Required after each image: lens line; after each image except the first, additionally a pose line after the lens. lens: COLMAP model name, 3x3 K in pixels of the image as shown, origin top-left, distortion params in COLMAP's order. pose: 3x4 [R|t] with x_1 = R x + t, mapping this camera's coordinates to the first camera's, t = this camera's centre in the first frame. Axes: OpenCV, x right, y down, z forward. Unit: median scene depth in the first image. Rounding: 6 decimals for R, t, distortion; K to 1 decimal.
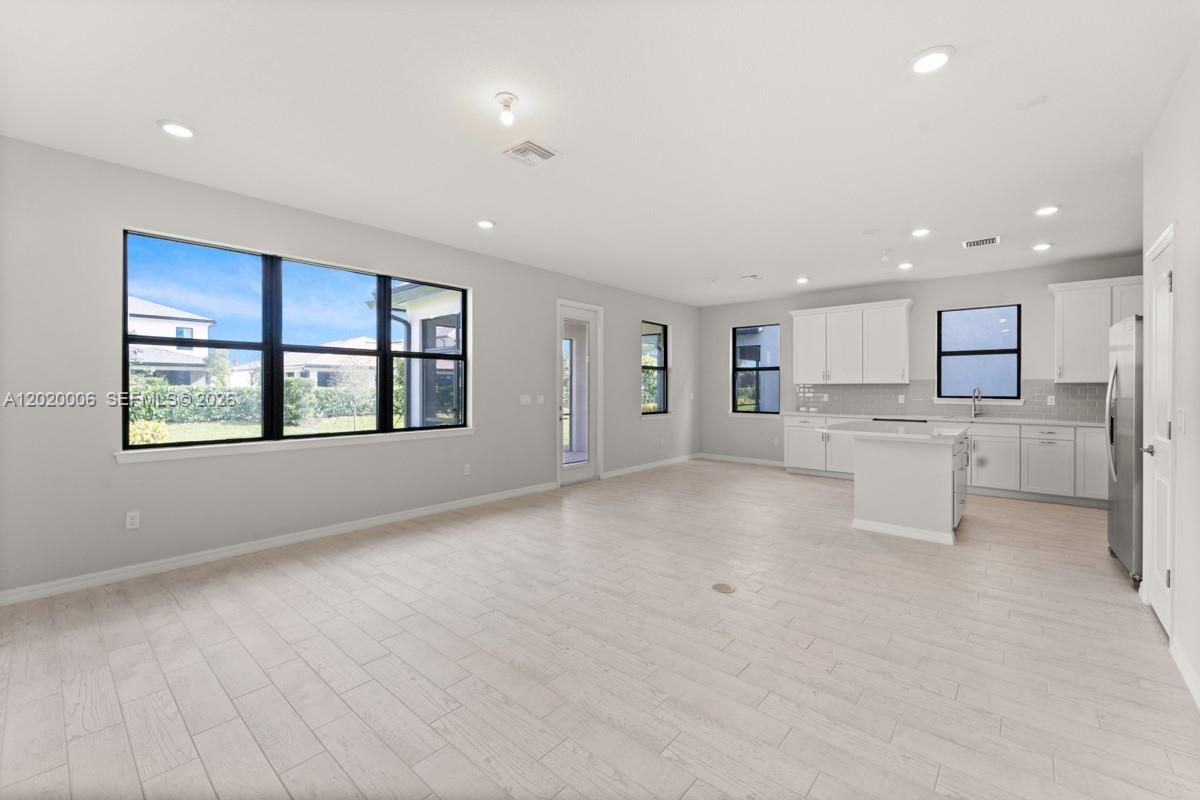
lens RADIAL K [[492.7, 0, 598.2], [0, 492.7, 390.7], [0, 0, 1]] dist [-0.000137, 0.000002]
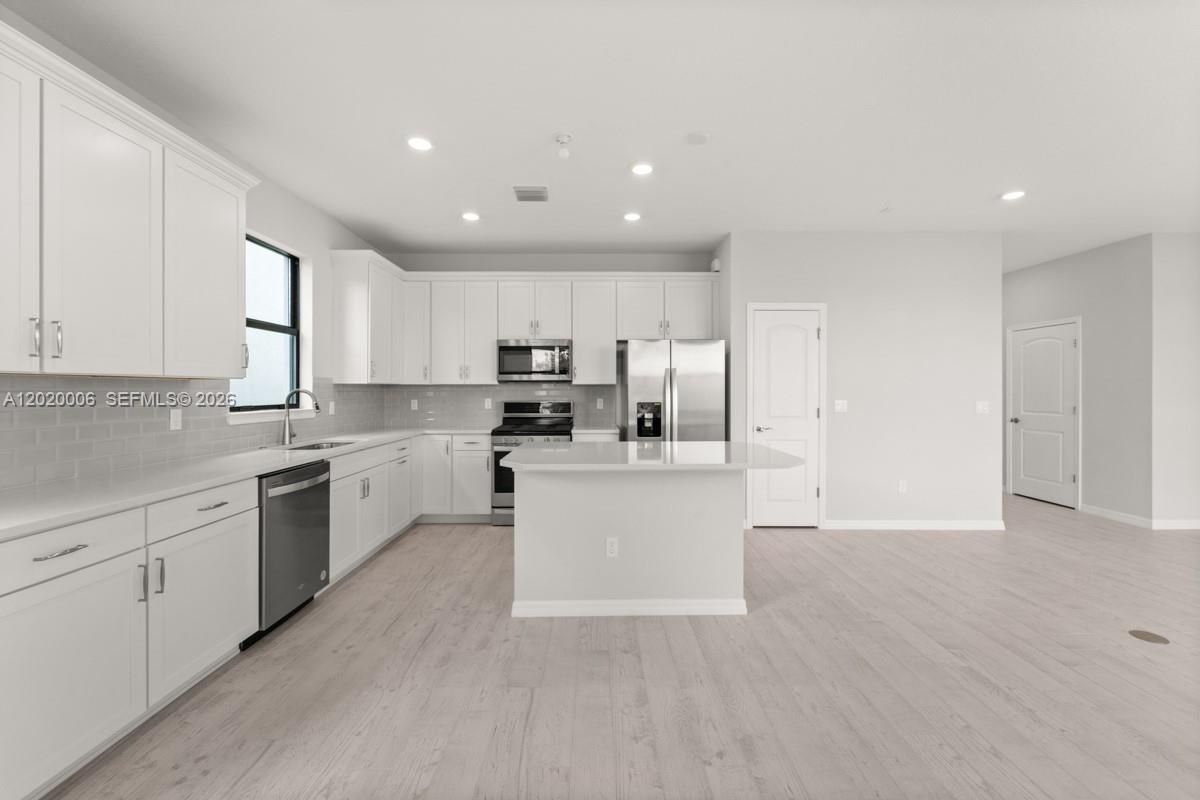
lens RADIAL K [[486.7, 0, 600.9], [0, 486.7, 385.2], [0, 0, 1]] dist [0.002490, 0.000067]
pose [[-0.662973, 0.006953, 0.748611, 0.135873], [0.003559, 0.999975, -0.006135, -0.007366], [-0.748635, -0.001403, -0.662981, 1.222567]]
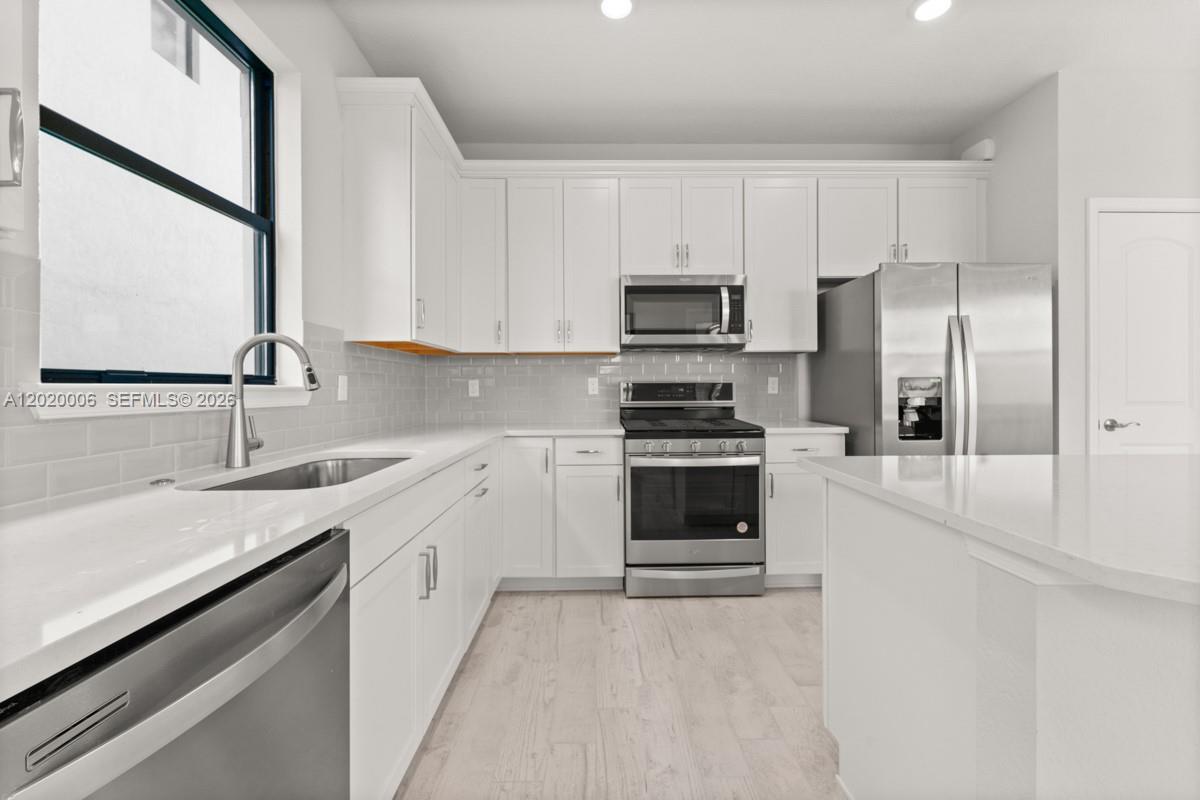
lens RADIAL K [[483.9, 0, 603.7], [0, 483.9, 385.6], [0, 0, 1]] dist [0.002569, 0.000079]
pose [[-0.667782, 0.004252, 0.744344, 0.539851], [0.007154, 0.999974, 0.000706, 0.020639], [-0.744322, 0.005796, -0.667796, 1.139264]]
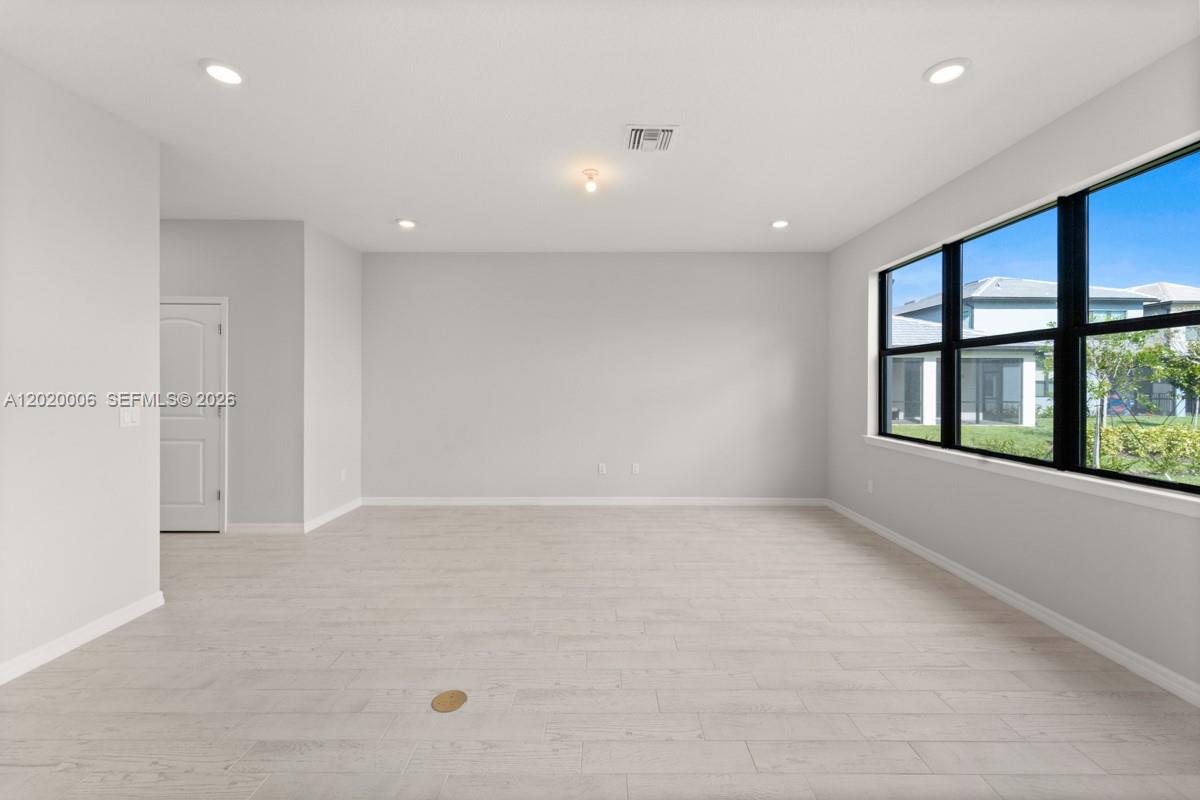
lens RADIAL K [[489.1, 0, 606.6], [0, 489.1, 388.5], [0, 0, 1]] dist [0.002601, 0.000040]
pose [[-0.749302, 0.001381, -0.662227, 0.290164], [-0.007814, 0.999910, 0.010926, -0.010239], [0.662182, 0.013362, -0.749224, 0.890902]]
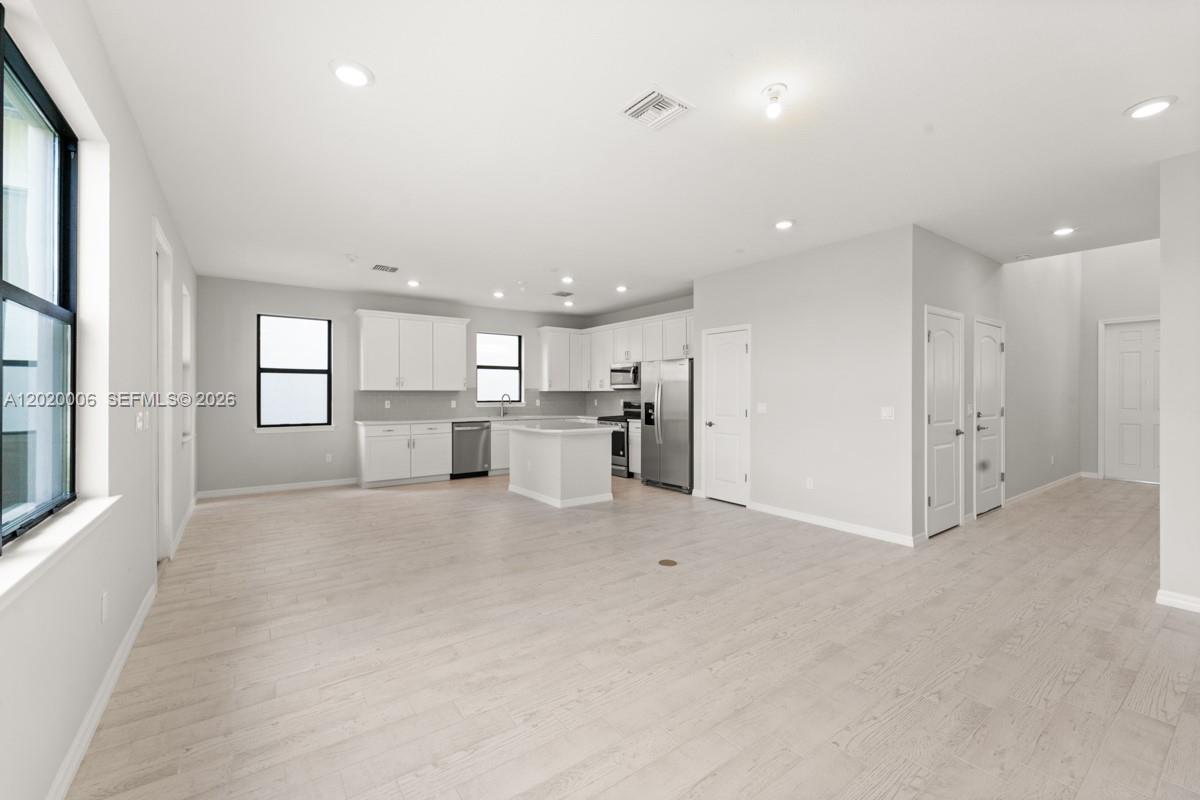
lens RADIAL K [[489.1, 0, 606.6], [0, 489.1, 388.5], [0, 0, 1]] dist [0.002601, 0.000040]
pose [[0.215207, 0.009077, 0.976526, -0.522483], [0.004981, 0.999934, -0.010392, -0.006781], [-0.976556, 0.007101, 0.215148, 0.489008]]
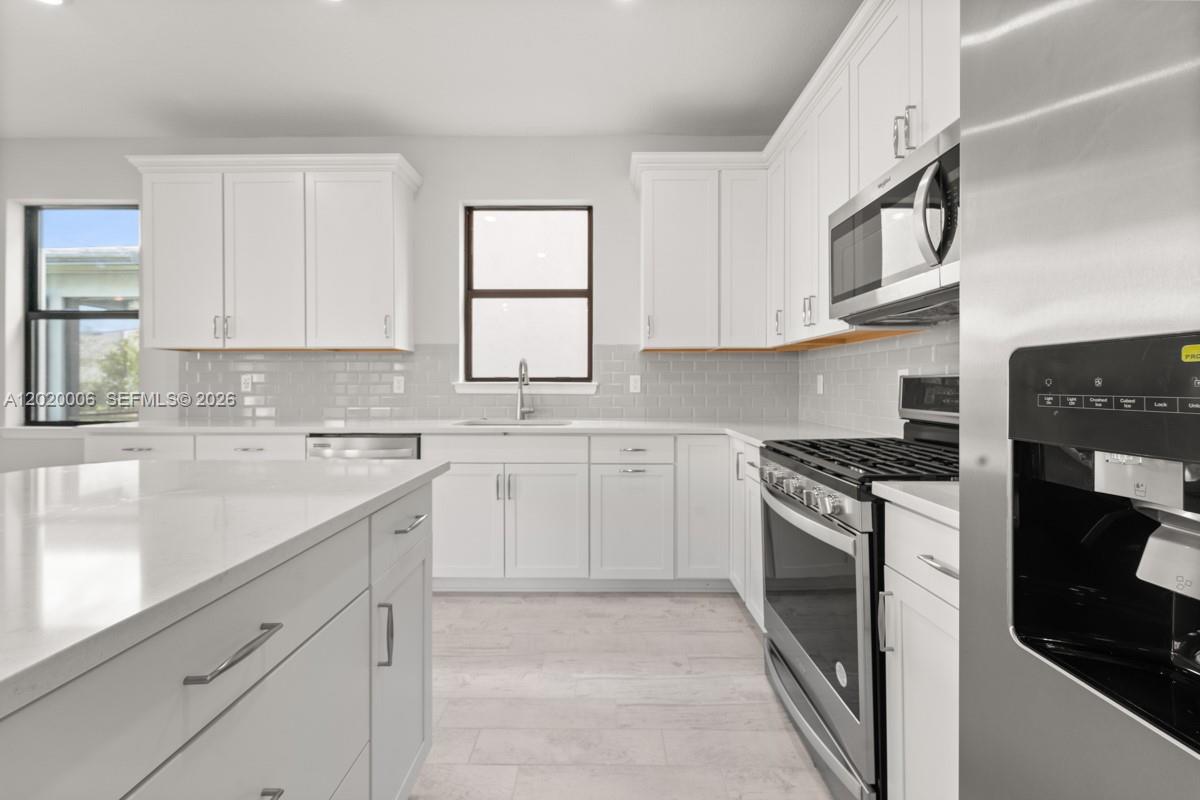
lens RADIAL K [[486.7, 0, 600.9], [0, 486.7, 385.2], [0, 0, 1]] dist [0.002490, 0.000067]
pose [[0.763427, -0.002078, 0.645891, 0.565285], [0.003633, 0.999993, -0.001077, 0.022854], [-0.645884, 0.003168, 0.763429, 0.638445]]
